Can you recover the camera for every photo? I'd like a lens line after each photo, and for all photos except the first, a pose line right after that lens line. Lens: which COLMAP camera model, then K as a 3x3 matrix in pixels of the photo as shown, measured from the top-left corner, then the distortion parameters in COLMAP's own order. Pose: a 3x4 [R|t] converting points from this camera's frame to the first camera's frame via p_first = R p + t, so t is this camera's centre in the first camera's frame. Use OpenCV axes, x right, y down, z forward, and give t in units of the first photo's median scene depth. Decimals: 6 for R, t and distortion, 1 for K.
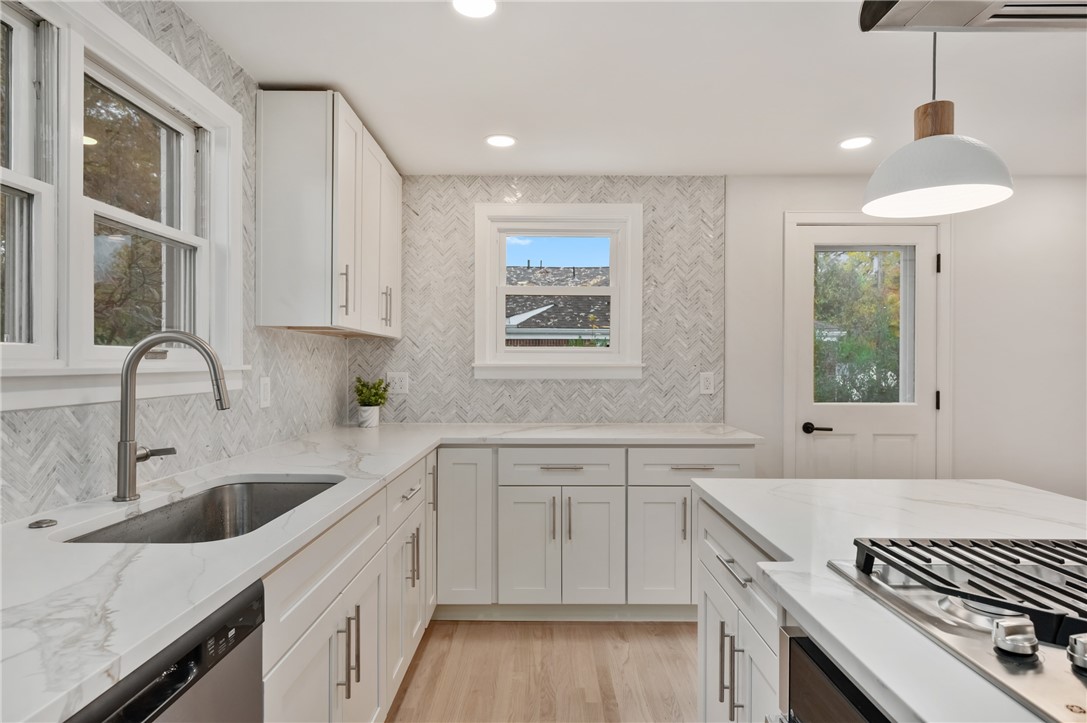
lens RADIAL K [[594.1, 0, 541.7], [0, 594.1, 366.0], [0, 0, 1]] dist [0.002419, -0.000842]
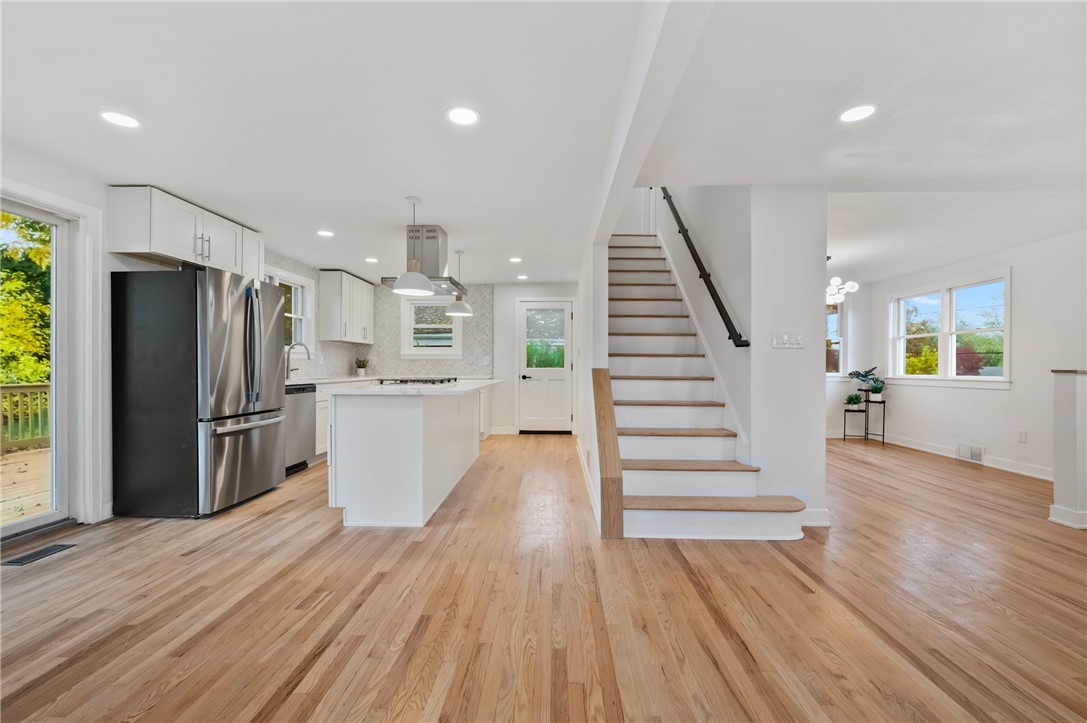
lens RADIAL K [[466.7, 0, 546.6], [0, 466.7, 365.1], [0, 0, 1]] dist [0.003016, -0.000243]
pose [[0.999807, -0.000104, -0.019625, 0.621780], [0.000054, 0.999997, -0.002573, 0.057825], [0.019625, 0.002572, 0.999804, -1.169800]]
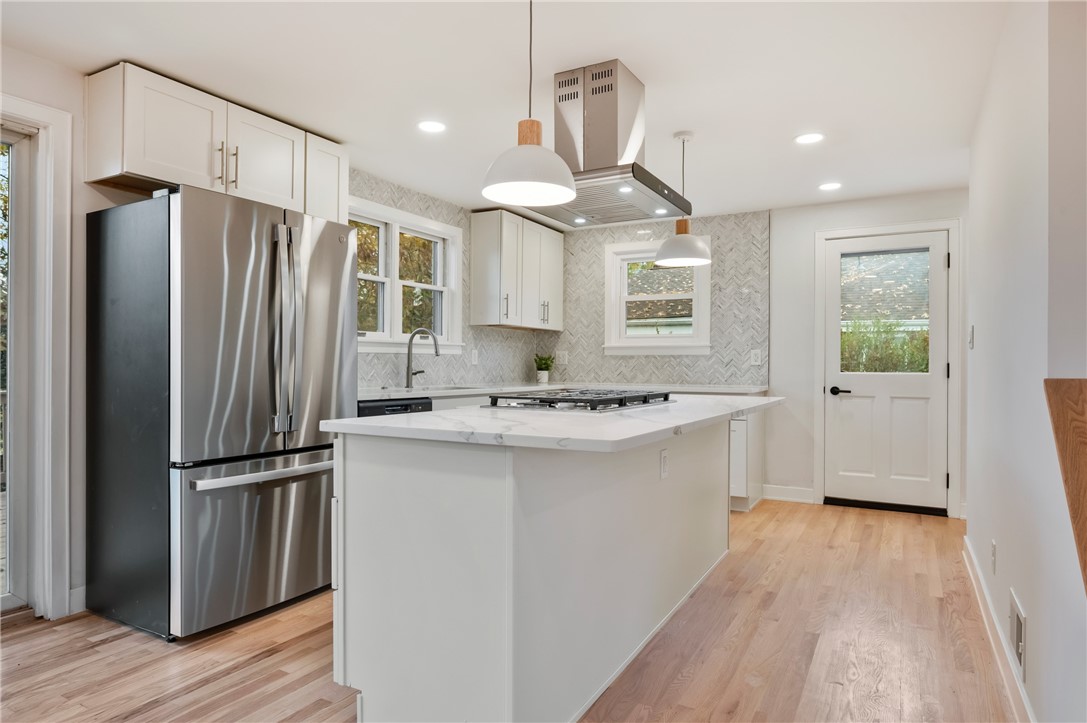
lens RADIAL K [[651.2, 0, 541.1], [0, 651.2, 364.1], [0, 0, 1]] dist [-0.004218, 0.003645]
pose [[0.872582, 0.002509, -0.488461, 0.616074], [-0.004712, 0.999984, -0.003281, 0.054577], [0.488445, 0.005164, 0.872579, -0.631476]]
